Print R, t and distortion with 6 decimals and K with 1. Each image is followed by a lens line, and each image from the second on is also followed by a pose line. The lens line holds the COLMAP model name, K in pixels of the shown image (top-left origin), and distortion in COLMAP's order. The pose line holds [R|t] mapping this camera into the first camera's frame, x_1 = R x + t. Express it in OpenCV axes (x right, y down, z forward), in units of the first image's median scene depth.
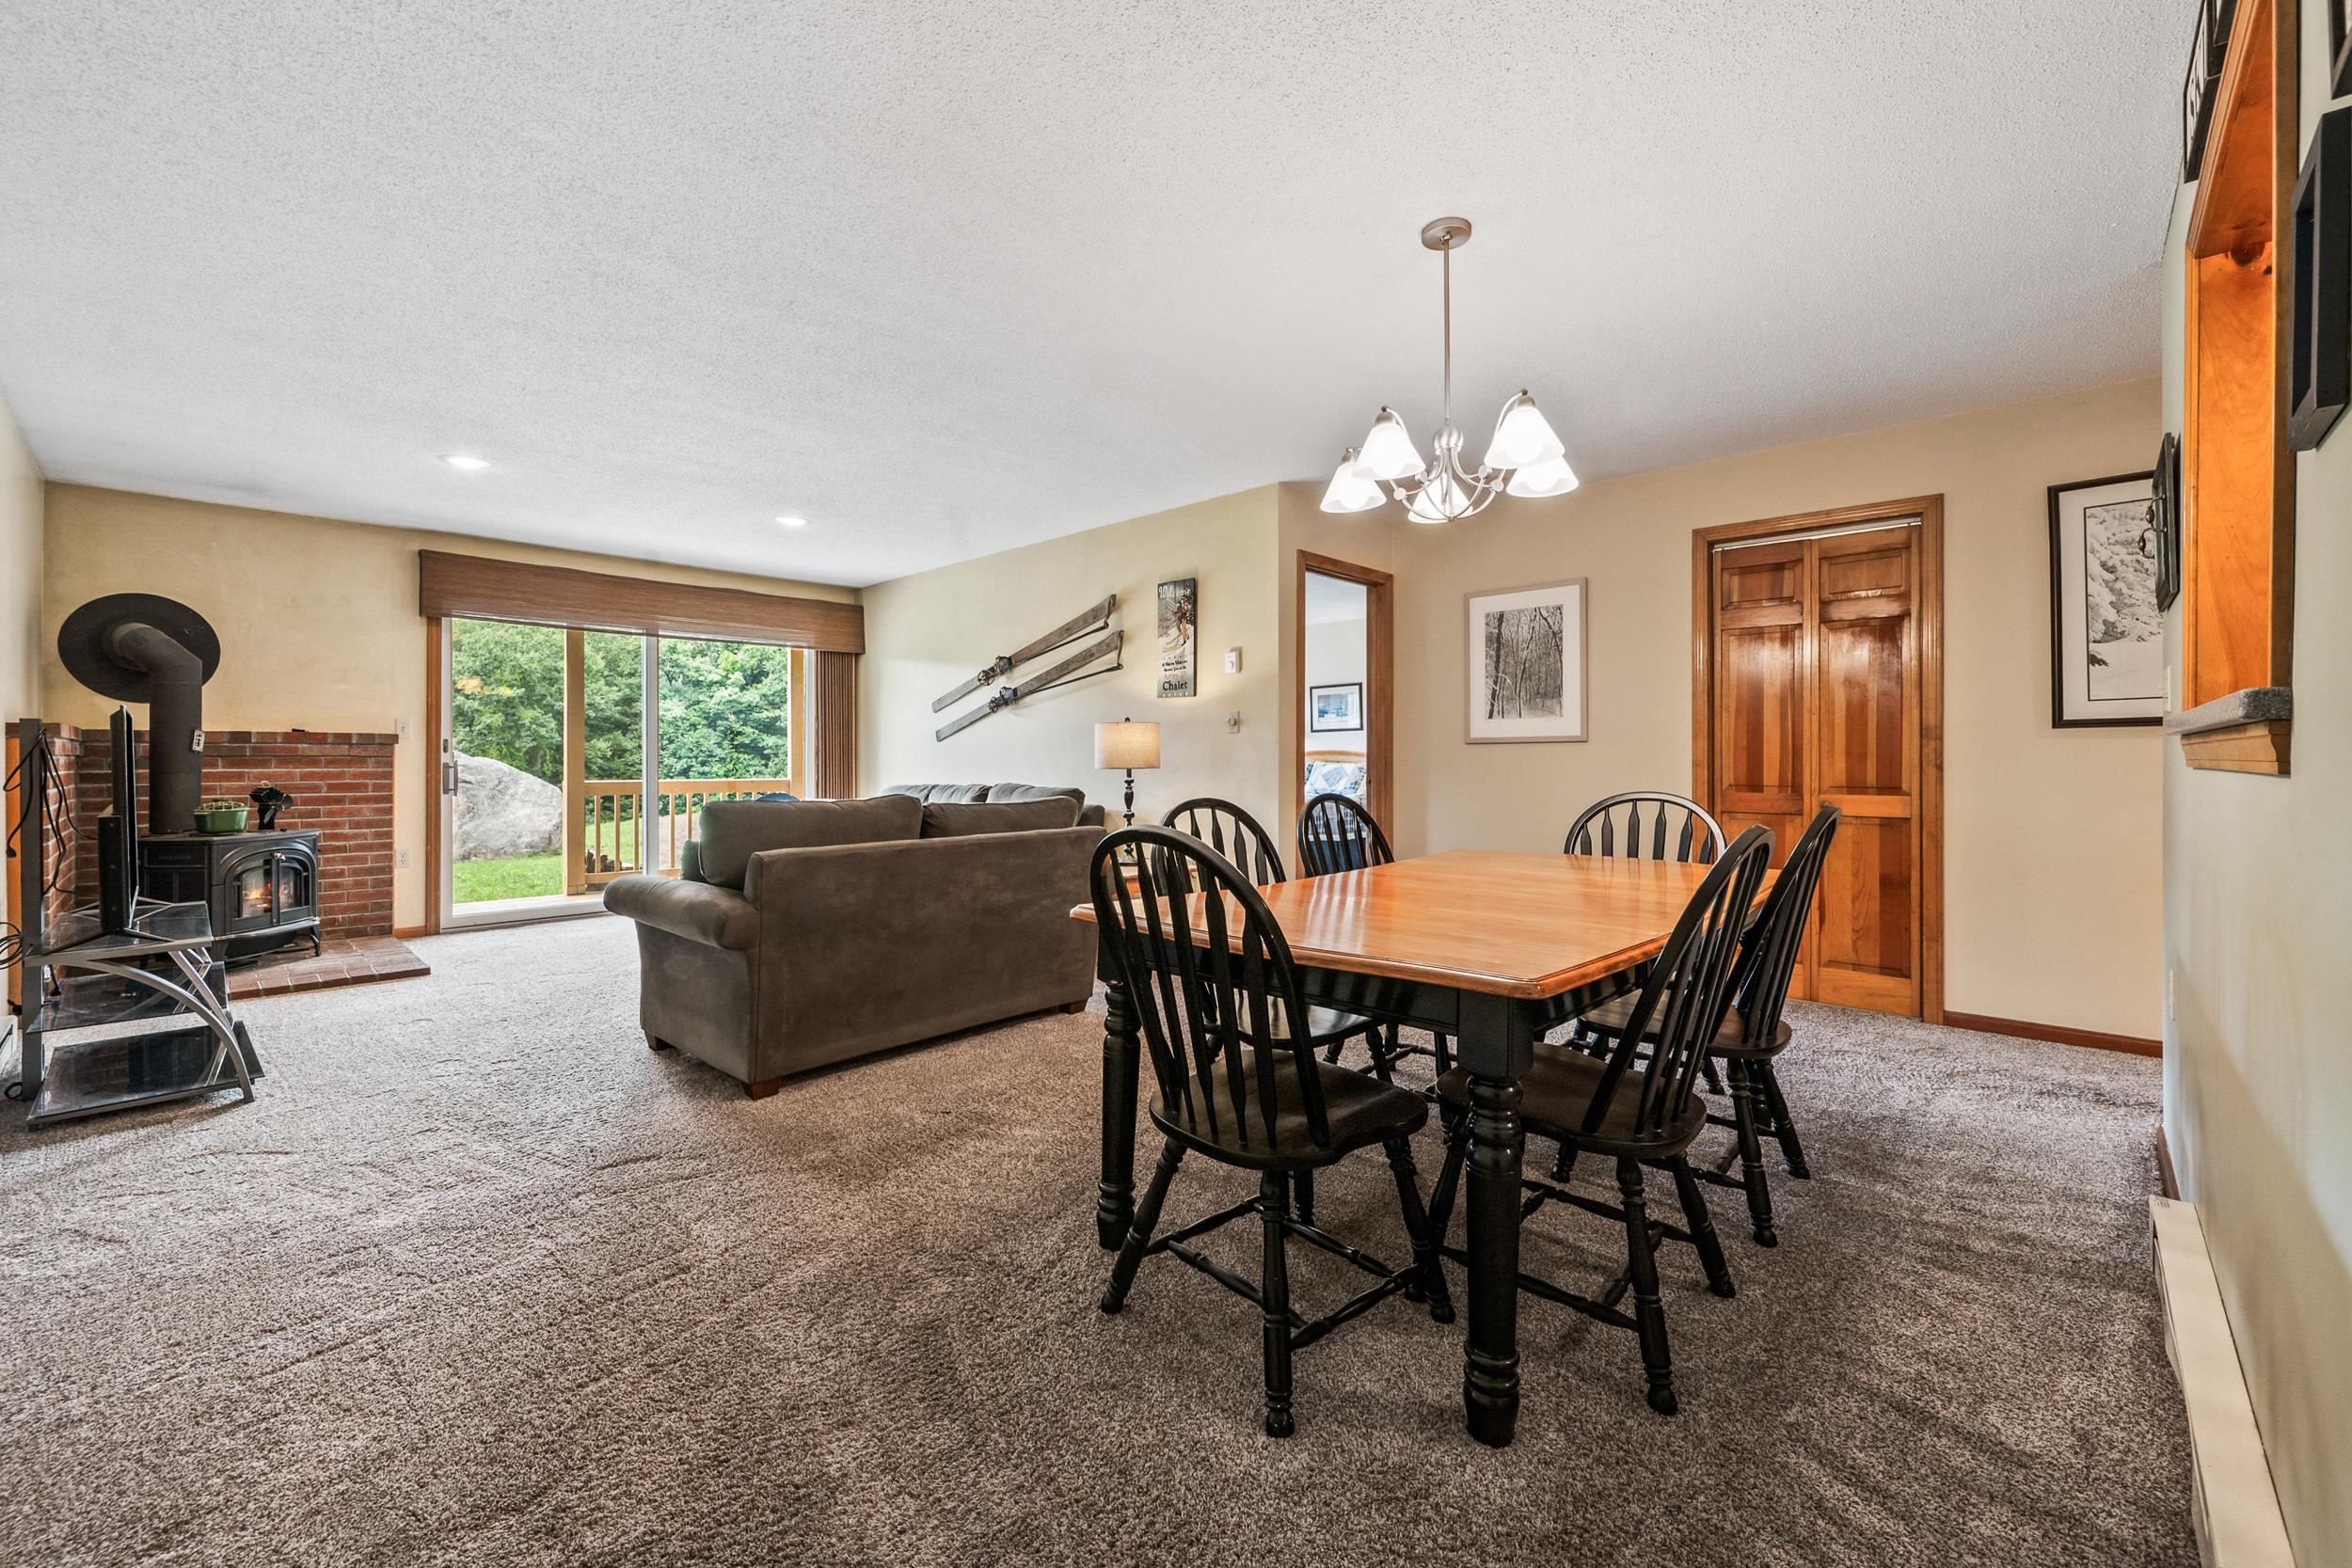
lens RADIAL K [[946.6, 0, 1174.6], [0, 946.6, 752.1], [0, 0, 1]] dist [-0.003283, -0.000372]
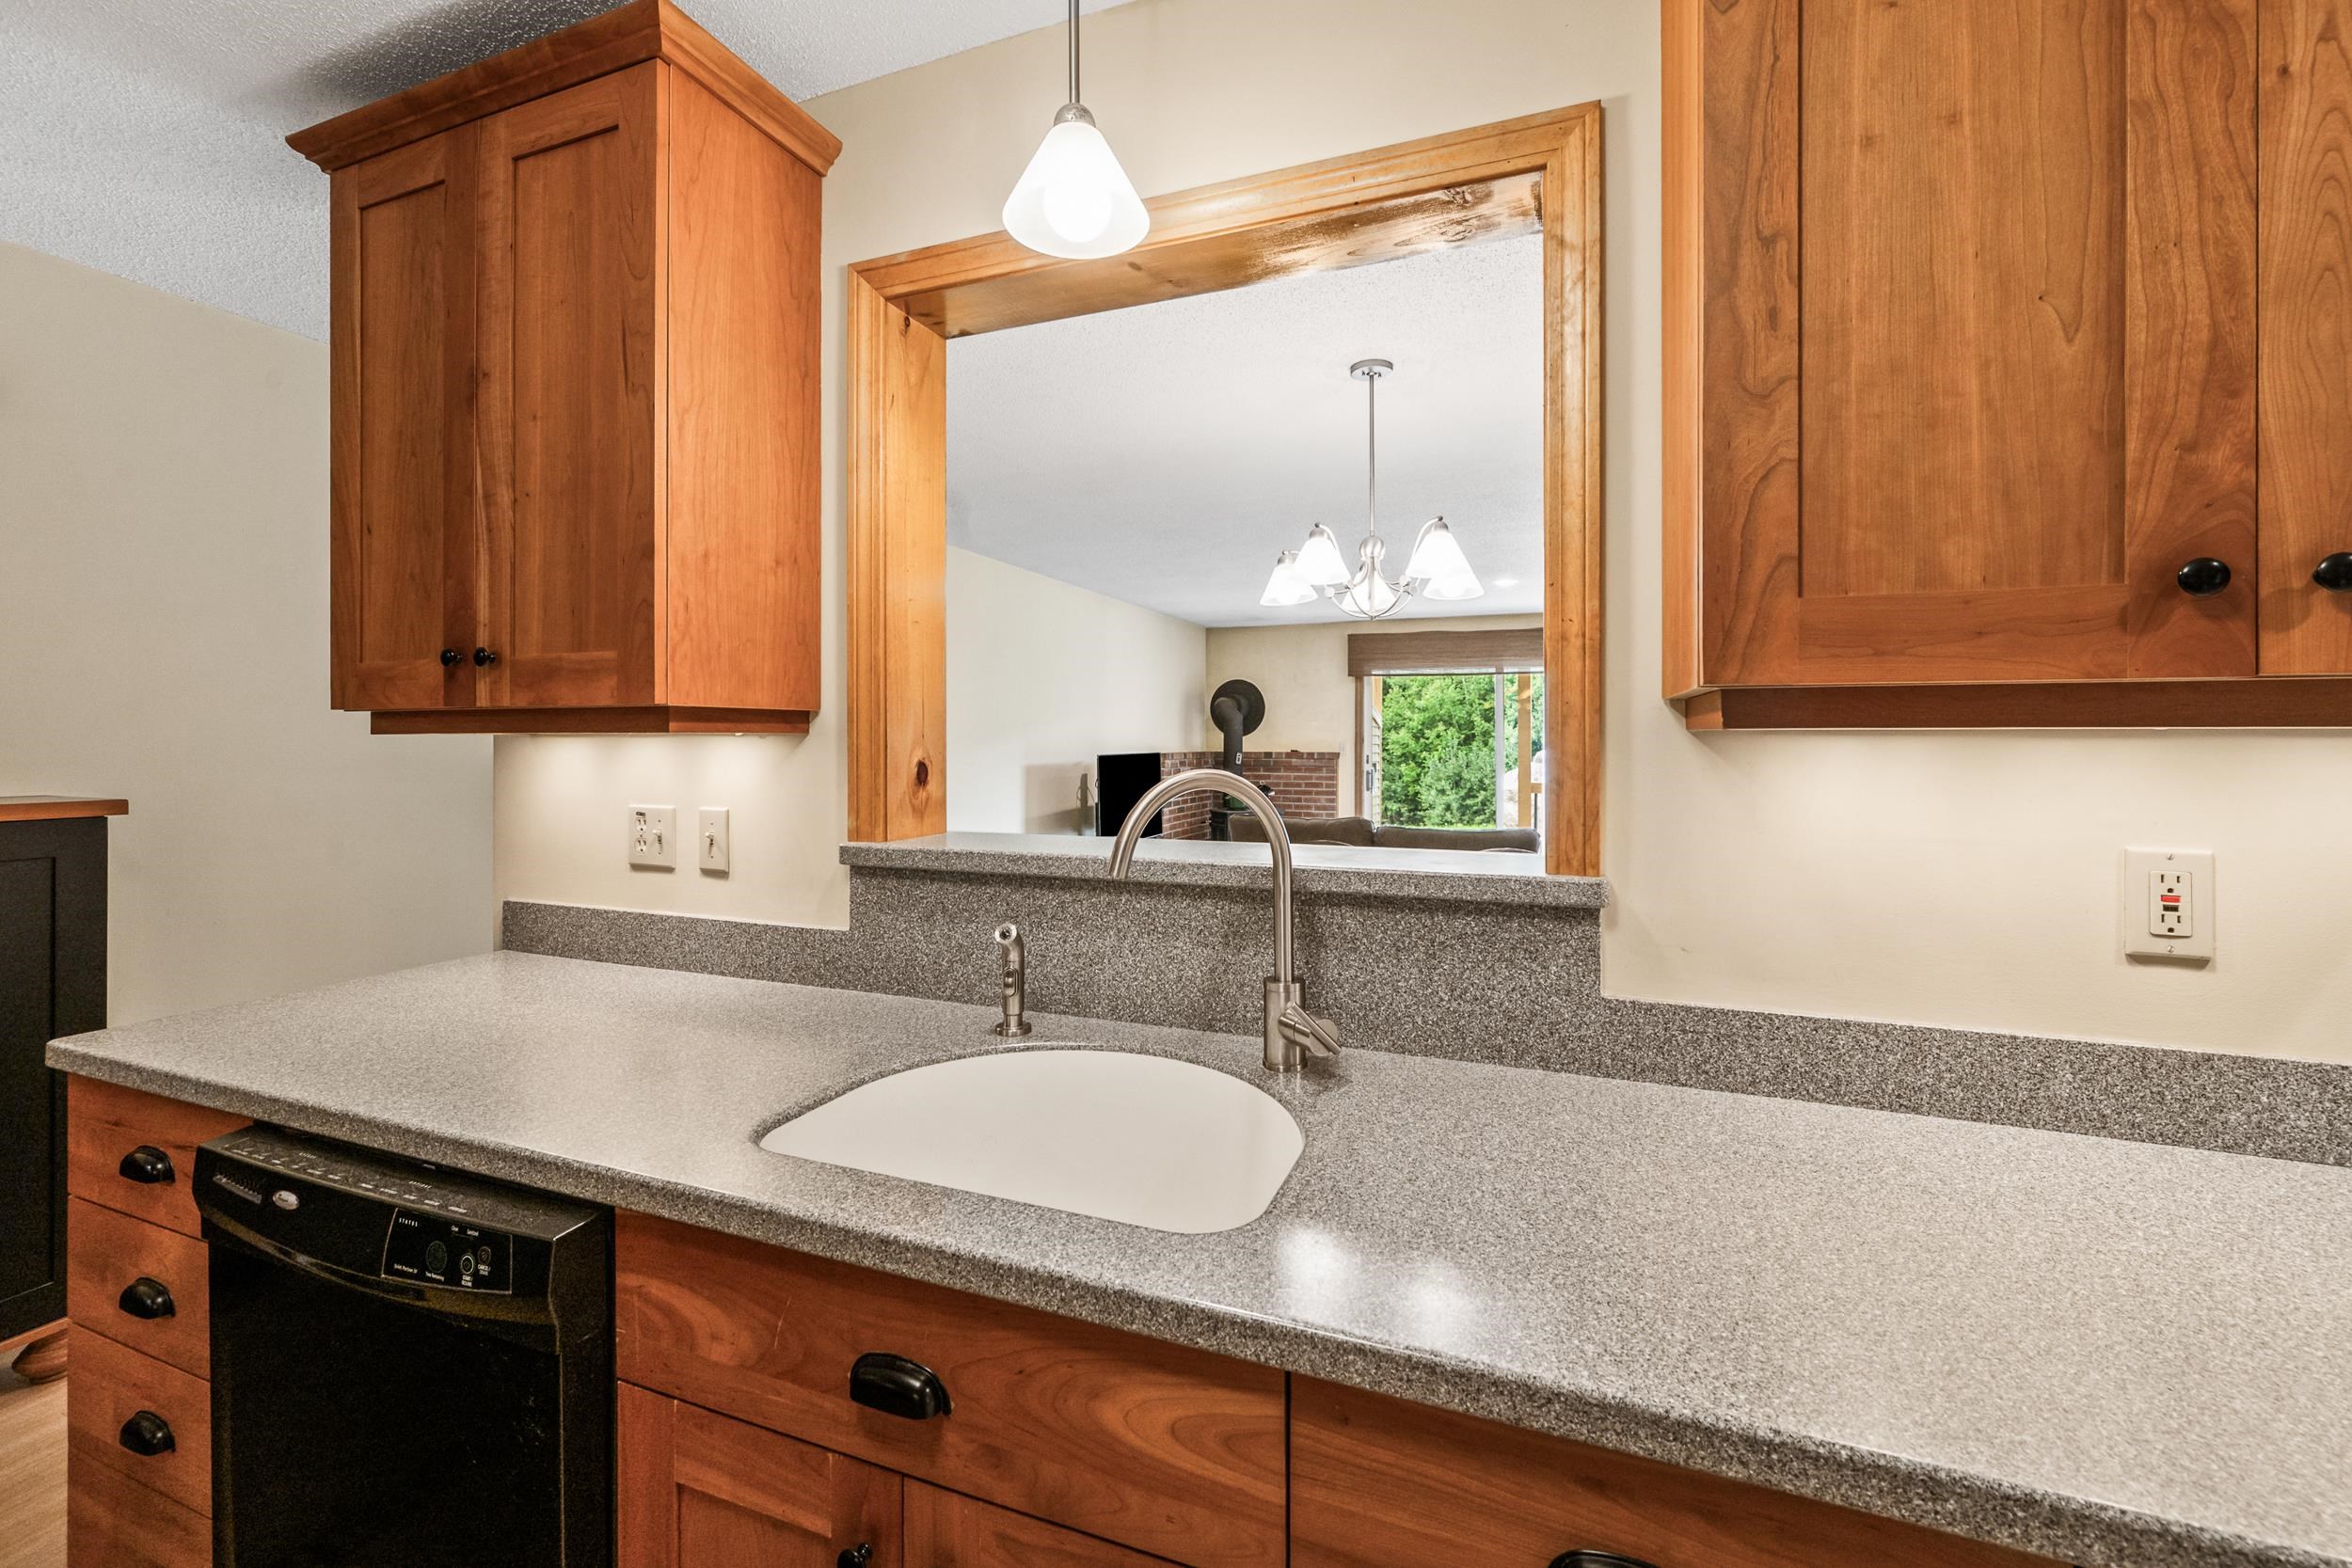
lens RADIAL K [[946.6, 0, 1199.8], [0, 946.6, 738.6], [0, 0, 1]] dist [-0.003283, -0.000372]
pose [[0.395000, -0.001397, -0.918680, 0.603857], [0.004228, 0.999991, 0.000298, -0.047632], [0.918671, -0.004002, 0.395002, 0.165375]]
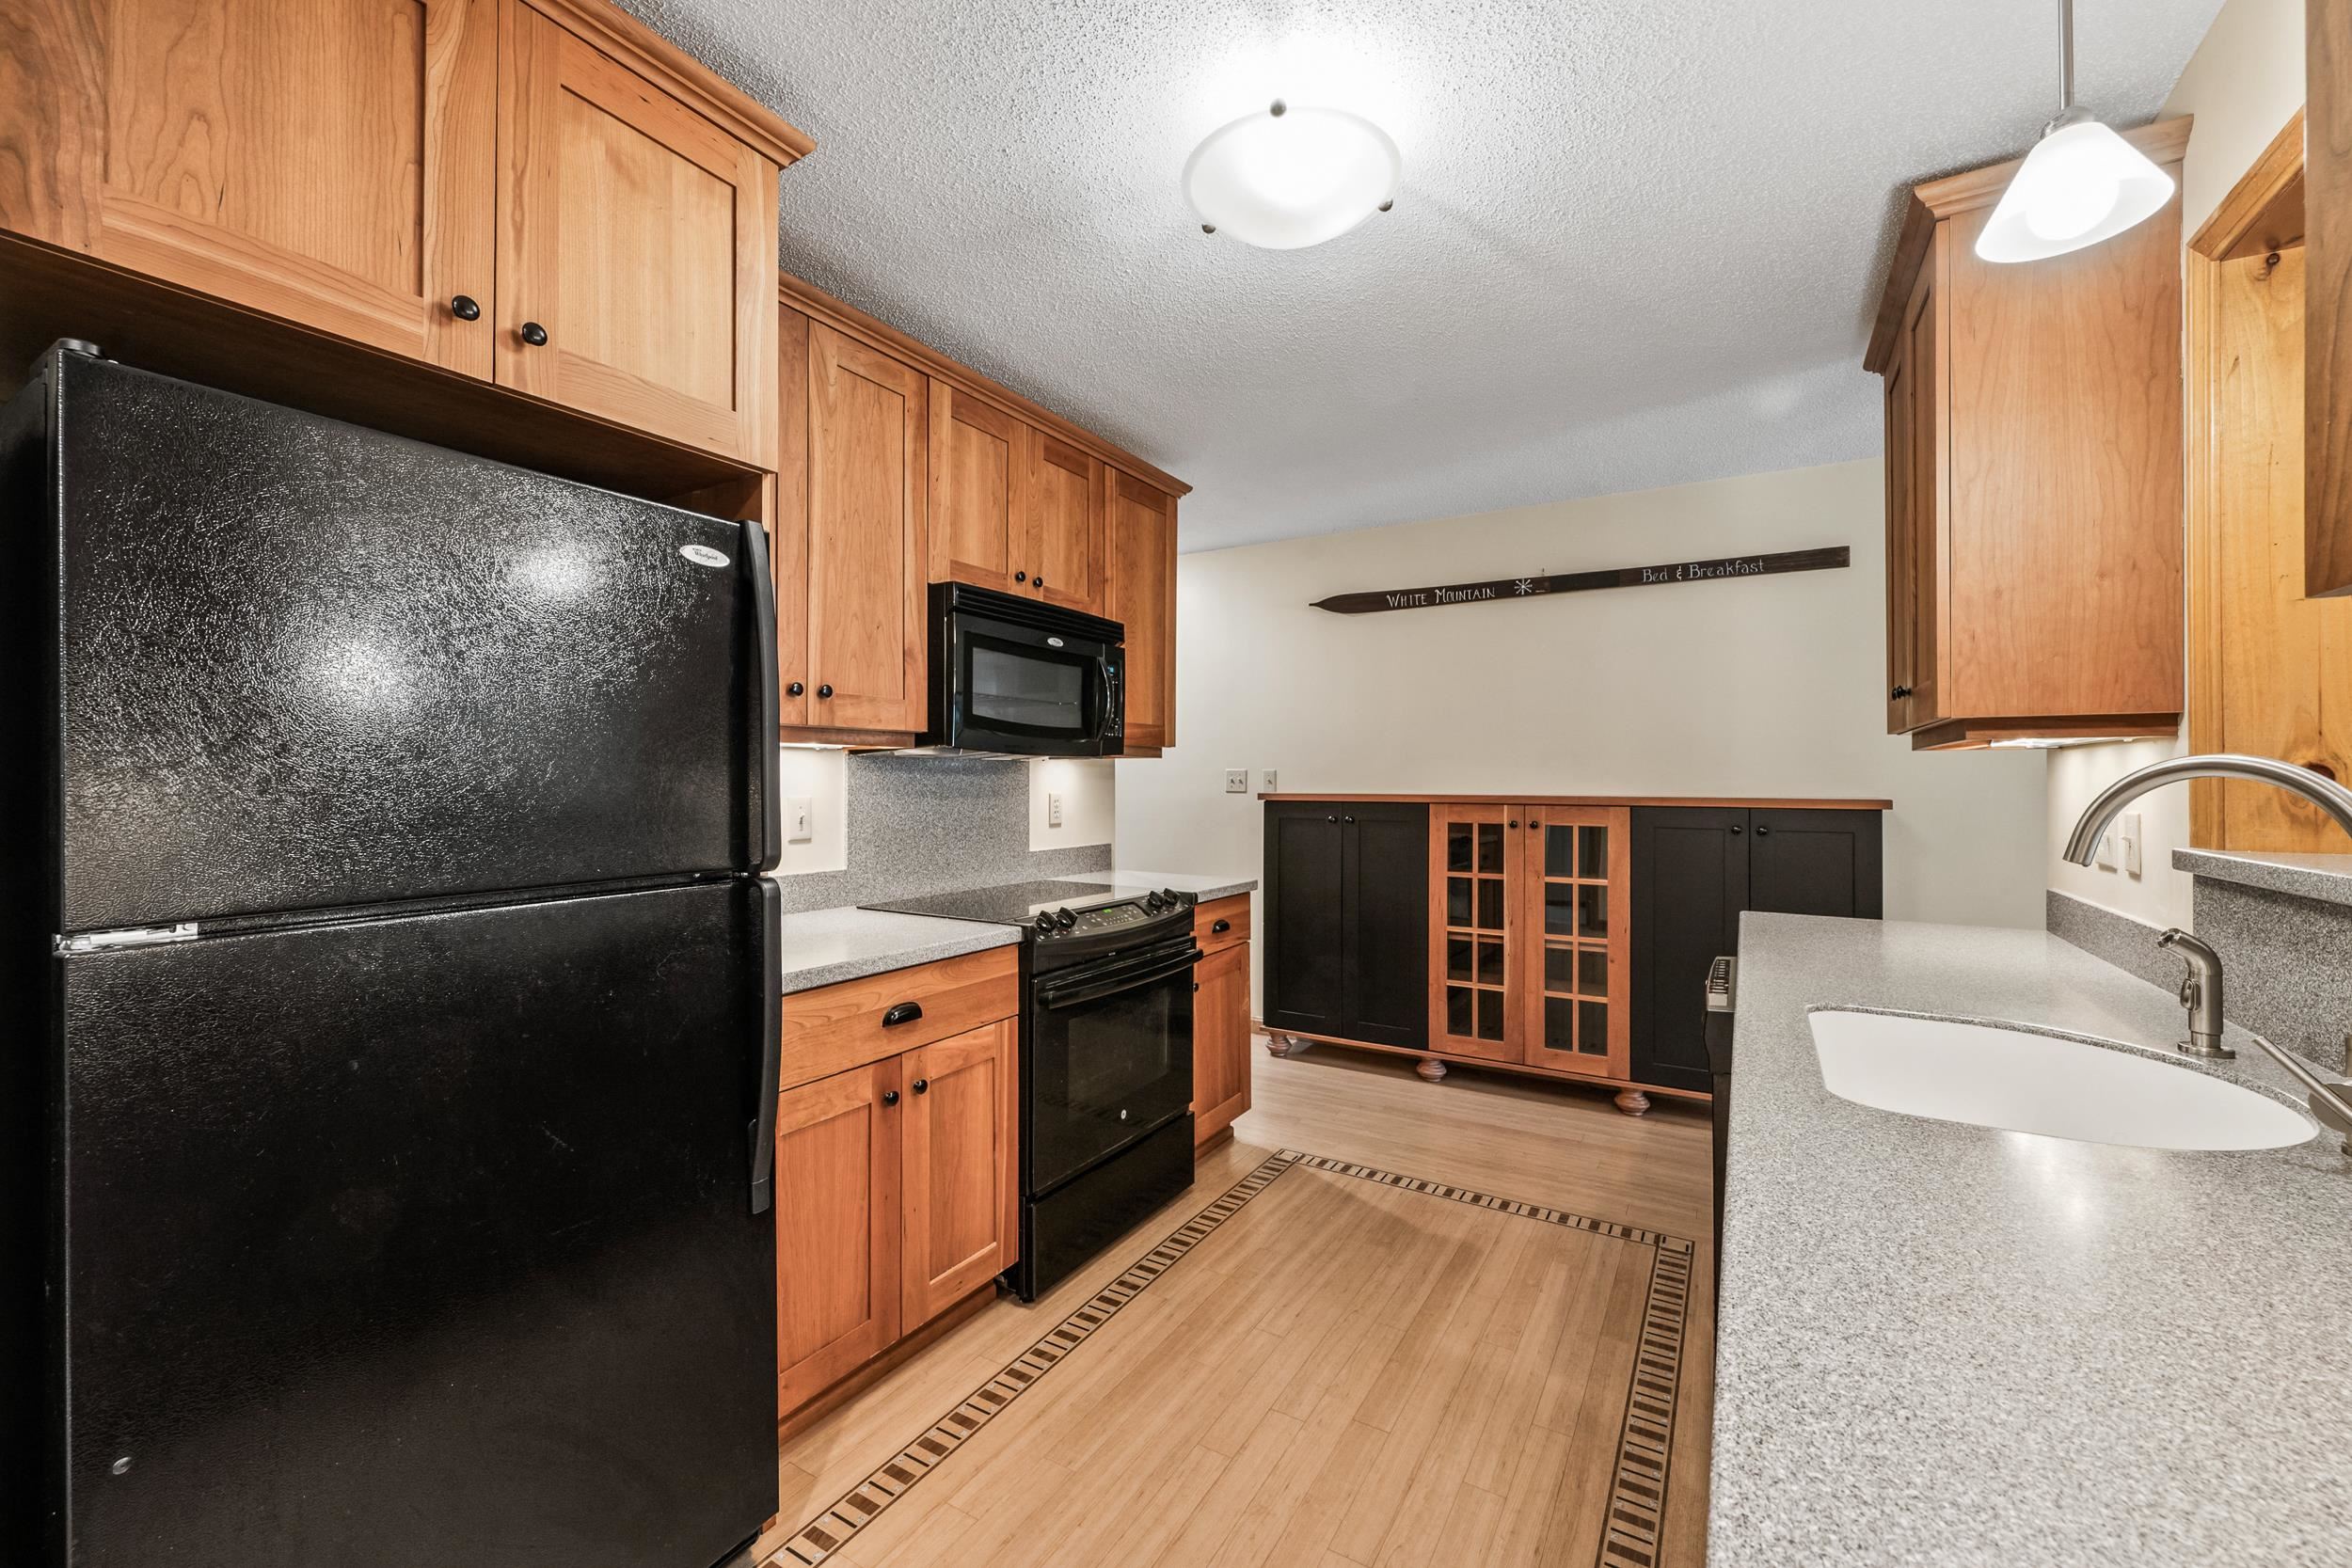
lens RADIAL K [[946.6, 0, 1163.4], [0, 946.6, 773.6], [0, 0, 1]] dist [-0.003283, -0.000372]
pose [[-0.977255, -0.003389, -0.212042, 0.649685], [-0.001224, 0.999946, -0.010340, -0.033815], [0.212065, -0.009846, -0.977206, 0.402361]]
